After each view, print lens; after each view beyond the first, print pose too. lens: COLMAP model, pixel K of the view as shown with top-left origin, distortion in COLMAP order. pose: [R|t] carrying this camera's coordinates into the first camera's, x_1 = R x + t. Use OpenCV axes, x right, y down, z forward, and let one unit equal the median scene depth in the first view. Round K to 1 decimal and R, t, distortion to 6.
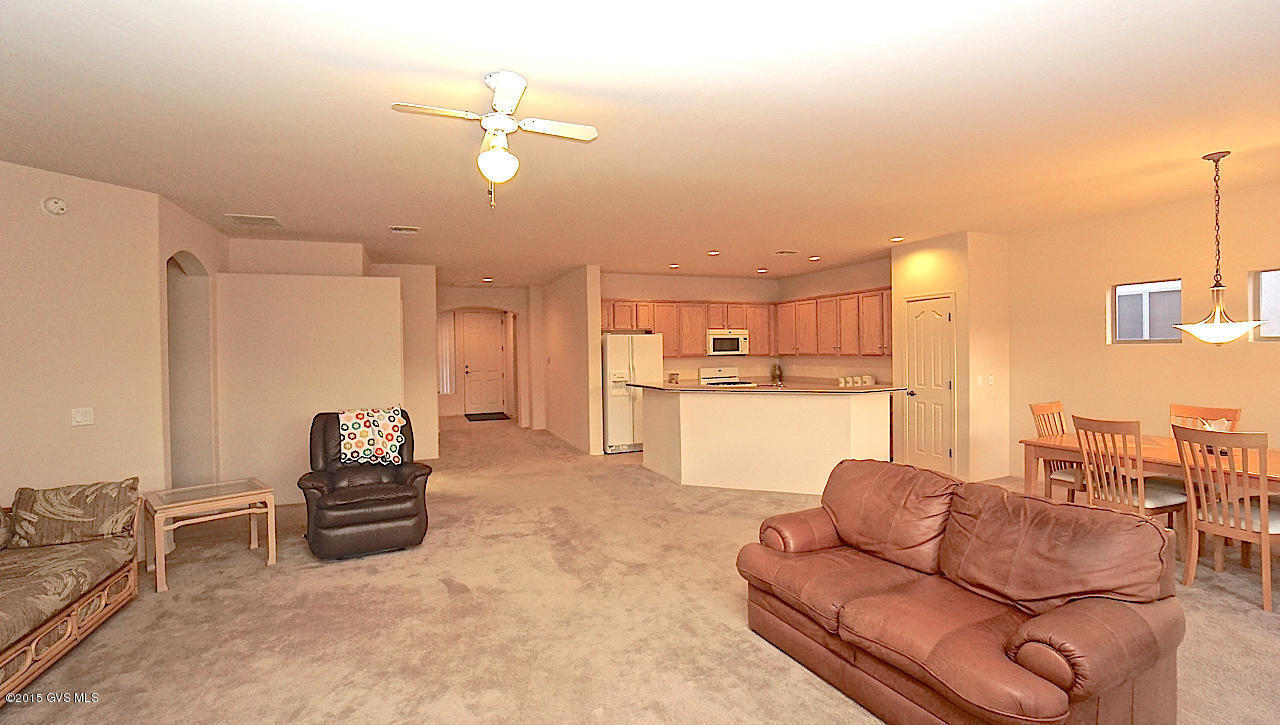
lens RADIAL K [[562.6, 0, 644.5], [0, 562.6, 358.7], [0, 0, 1]] dist [-0.065822, 0.023783]
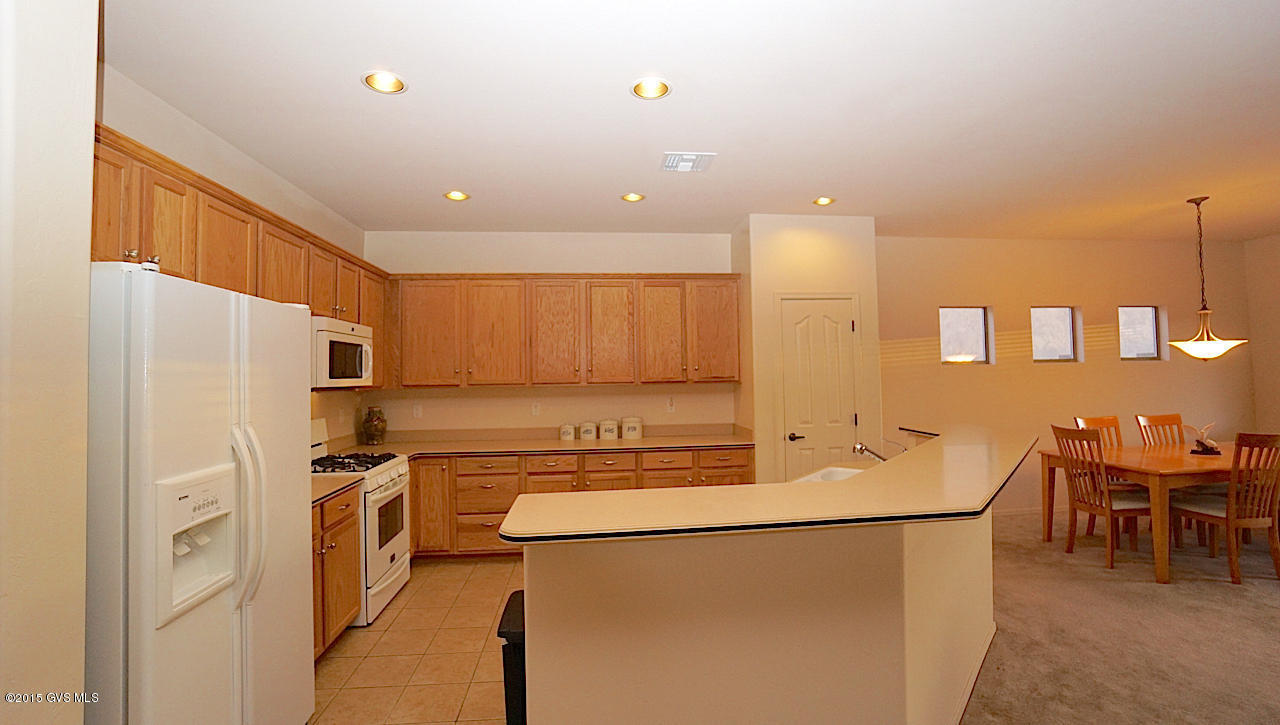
lens RADIAL K [[562.6, 0, 644.5], [0, 562.6, 358.7], [0, 0, 1]] dist [-0.065822, 0.023783]
pose [[0.291815, 0.040914, 0.955599, -0.271772], [0.027810, 0.998299, -0.051235, -0.002107], [-0.956071, 0.041527, 0.290180, 1.233497]]
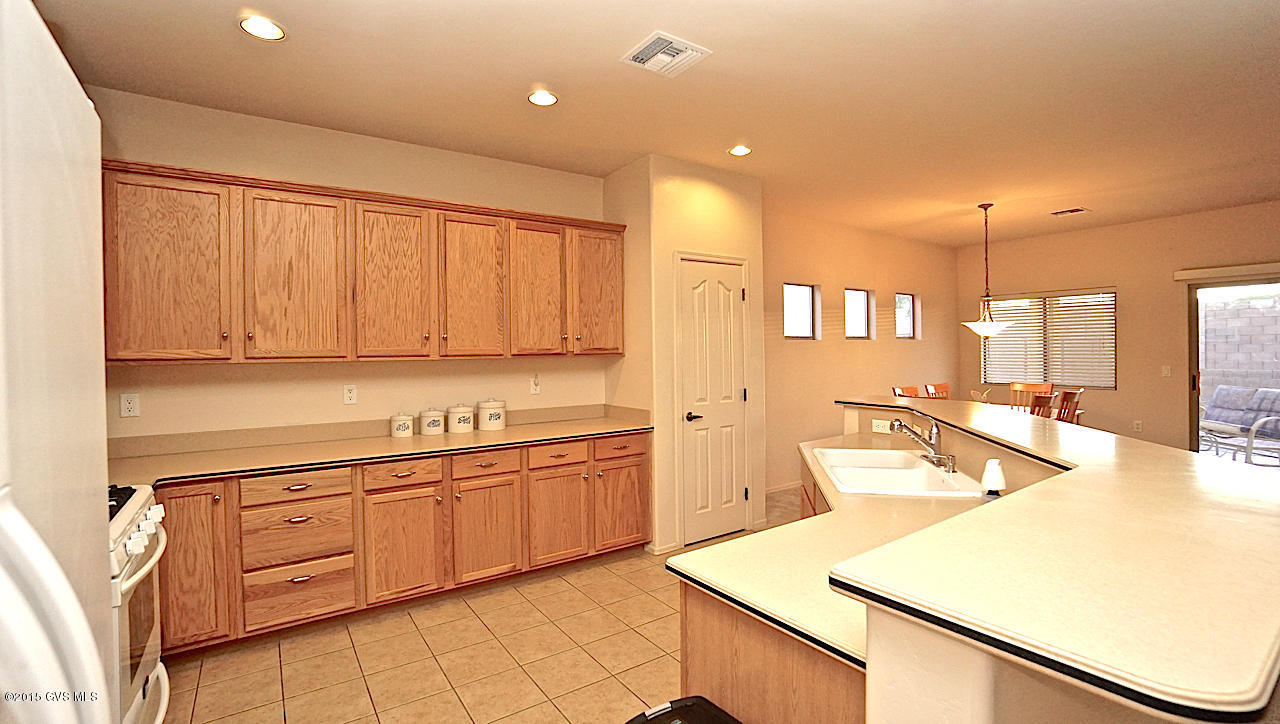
lens RADIAL K [[562.6, 0, 644.5], [0, 562.6, 358.2], [0, 0, 1]] dist [-0.065822, 0.023783]
pose [[-0.212457, 0.008701, 0.977132, -0.111715], [0.033586, 0.999435, -0.001597, -0.000002], [-0.976593, 0.032479, -0.212629, 1.487880]]
